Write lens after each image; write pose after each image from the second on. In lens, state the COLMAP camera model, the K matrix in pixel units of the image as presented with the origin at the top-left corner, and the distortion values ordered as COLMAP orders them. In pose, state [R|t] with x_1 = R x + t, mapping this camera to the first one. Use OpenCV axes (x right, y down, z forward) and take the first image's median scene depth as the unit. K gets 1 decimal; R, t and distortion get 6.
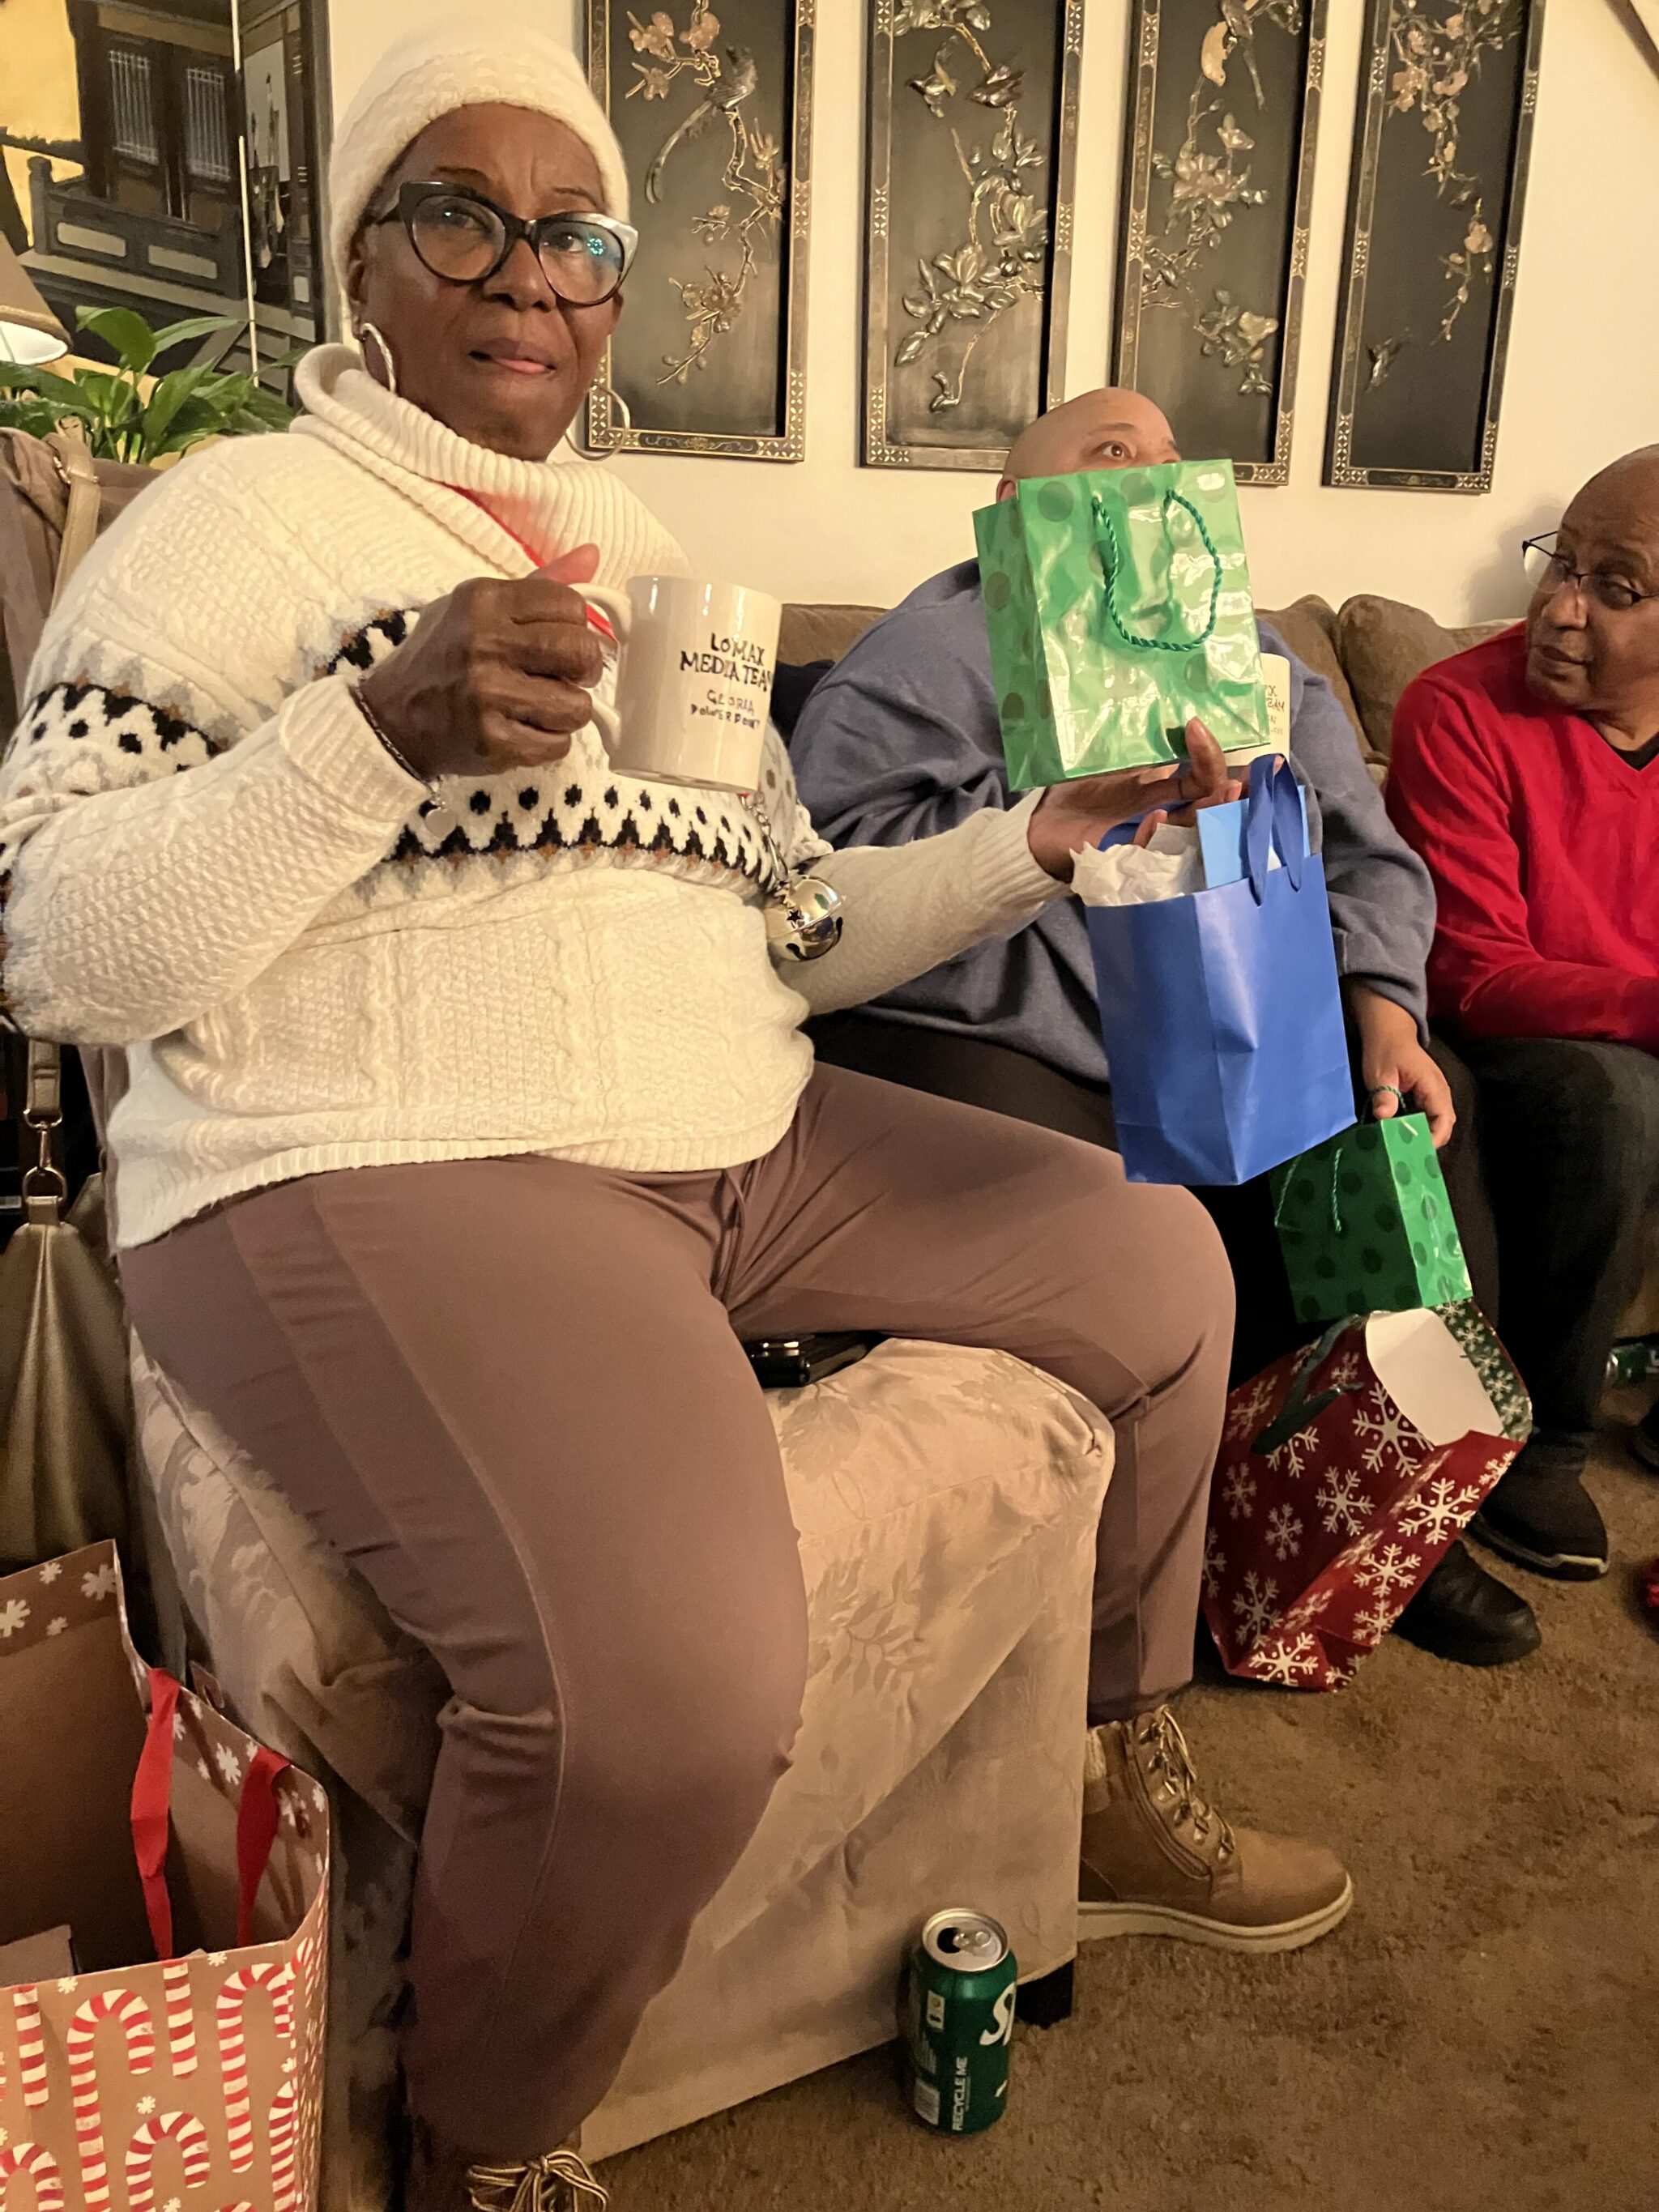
lens RADIAL K [[1811.7, 0, 863.7], [0, 1811.7, 1102.6], [0, 0, 1]] dist [0.037489, -0.031258]
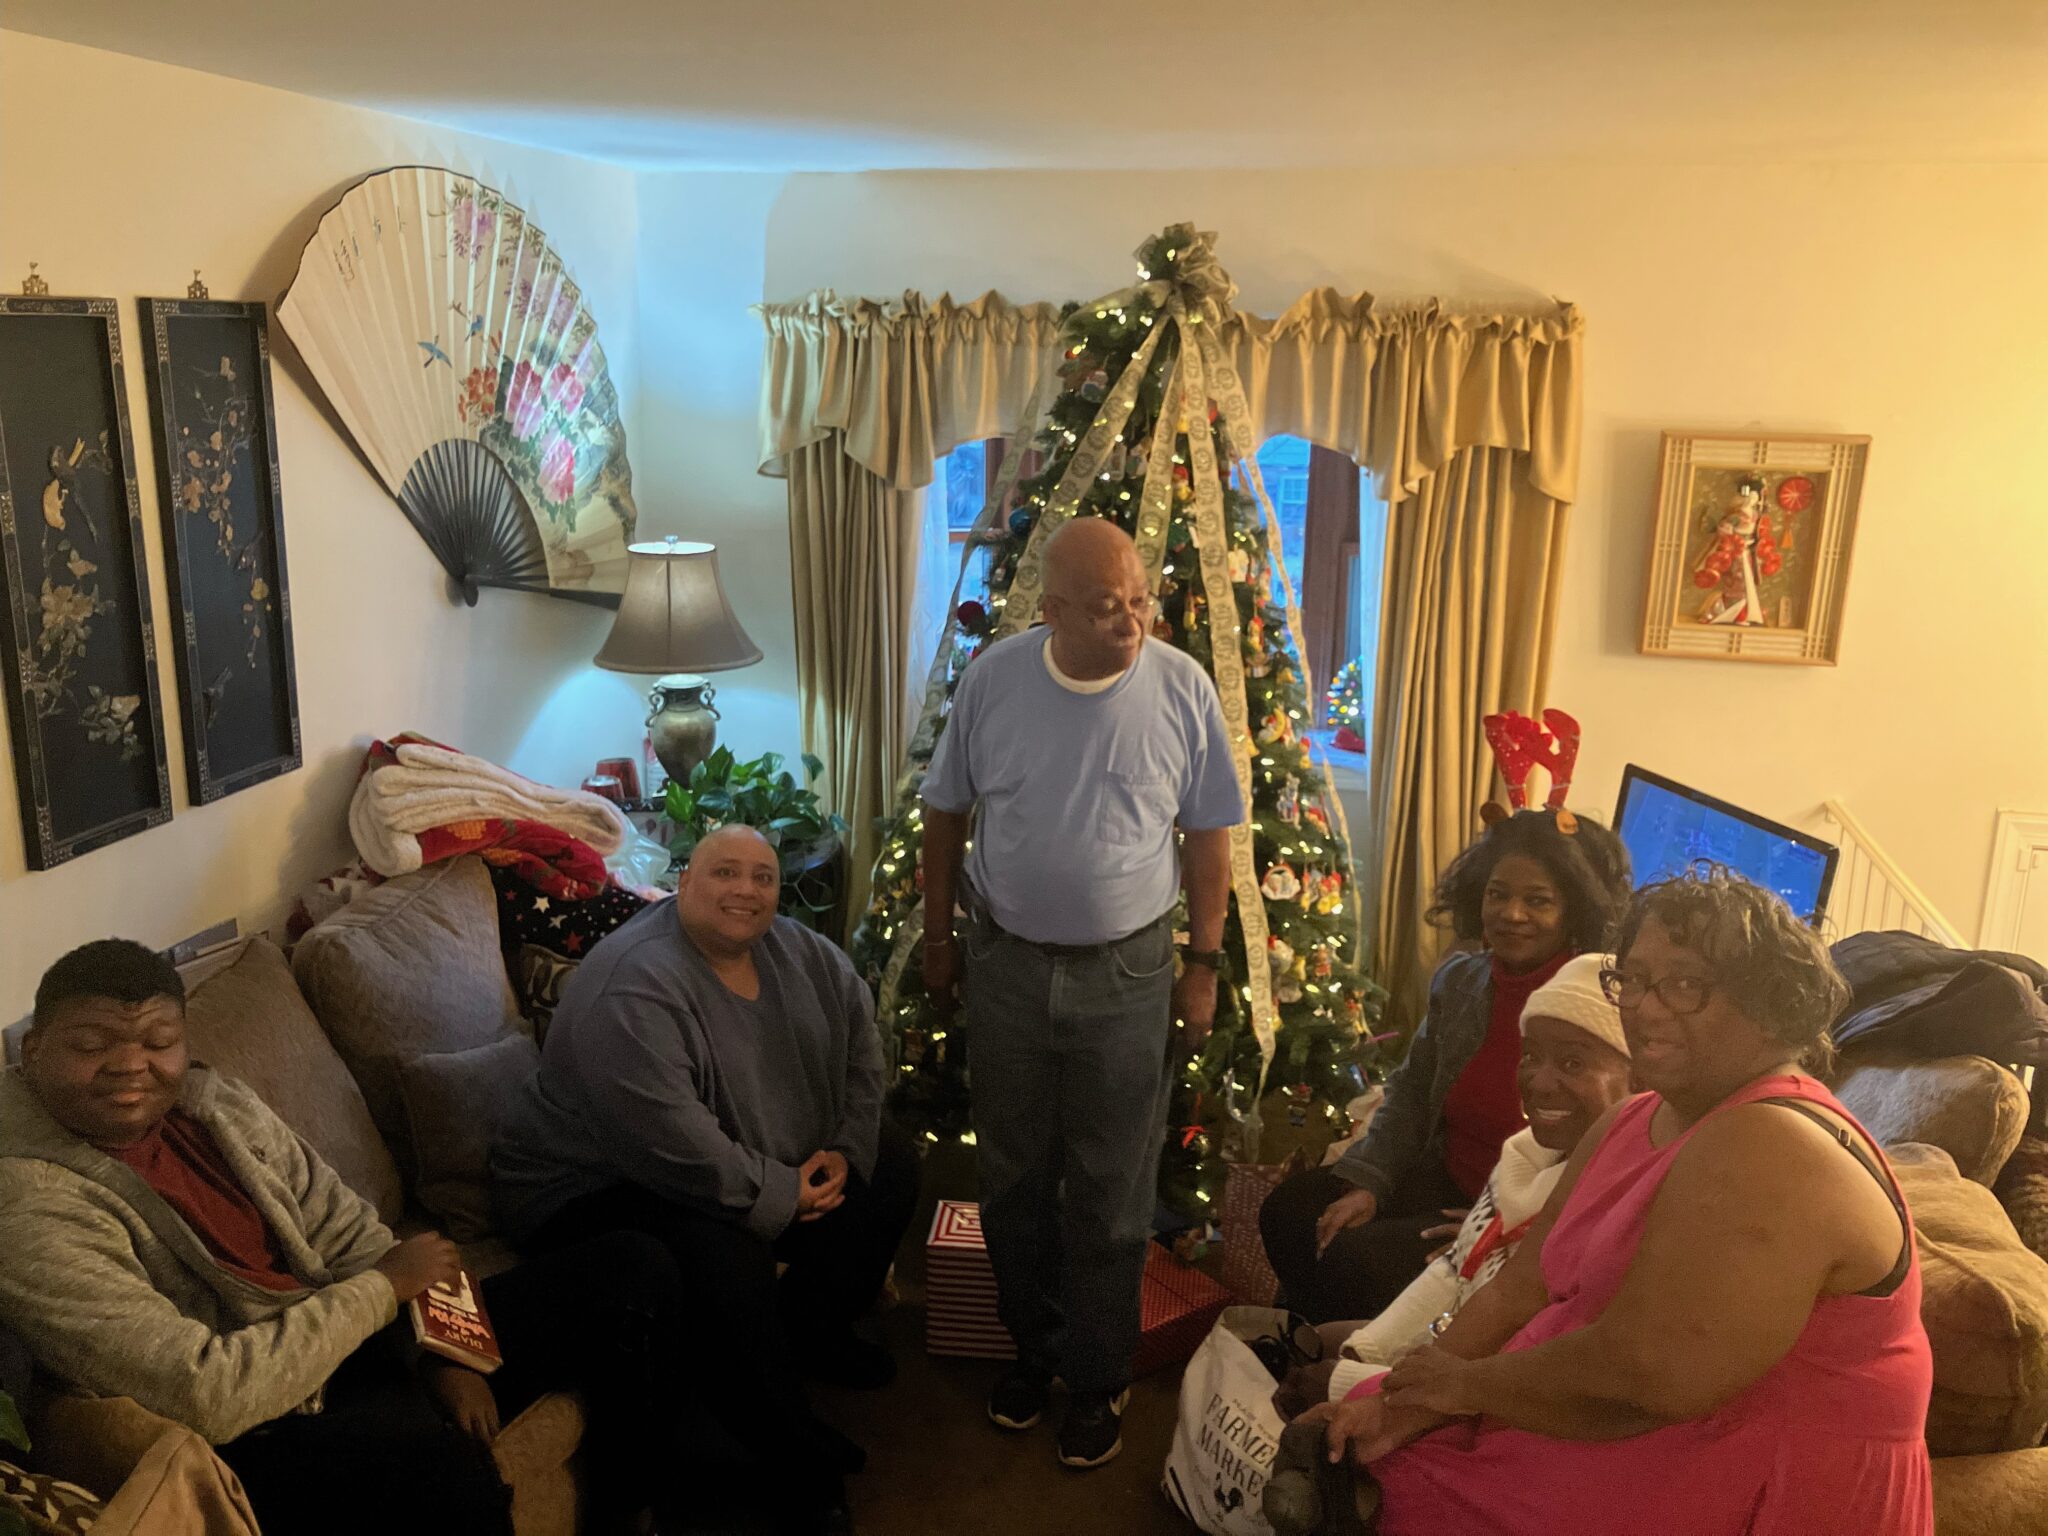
lens RADIAL K [[1662.4, 0, 1028.1], [0, 1662.4, 801.2], [0, 0, 1]] dist [0.037013, -0.060554]
pose [[0.535803, -0.236416, 0.810569, -0.549673], [0.221225, 0.965771, 0.135449, -0.613308], [-0.814846, 0.106744, 0.569764, -0.081467]]
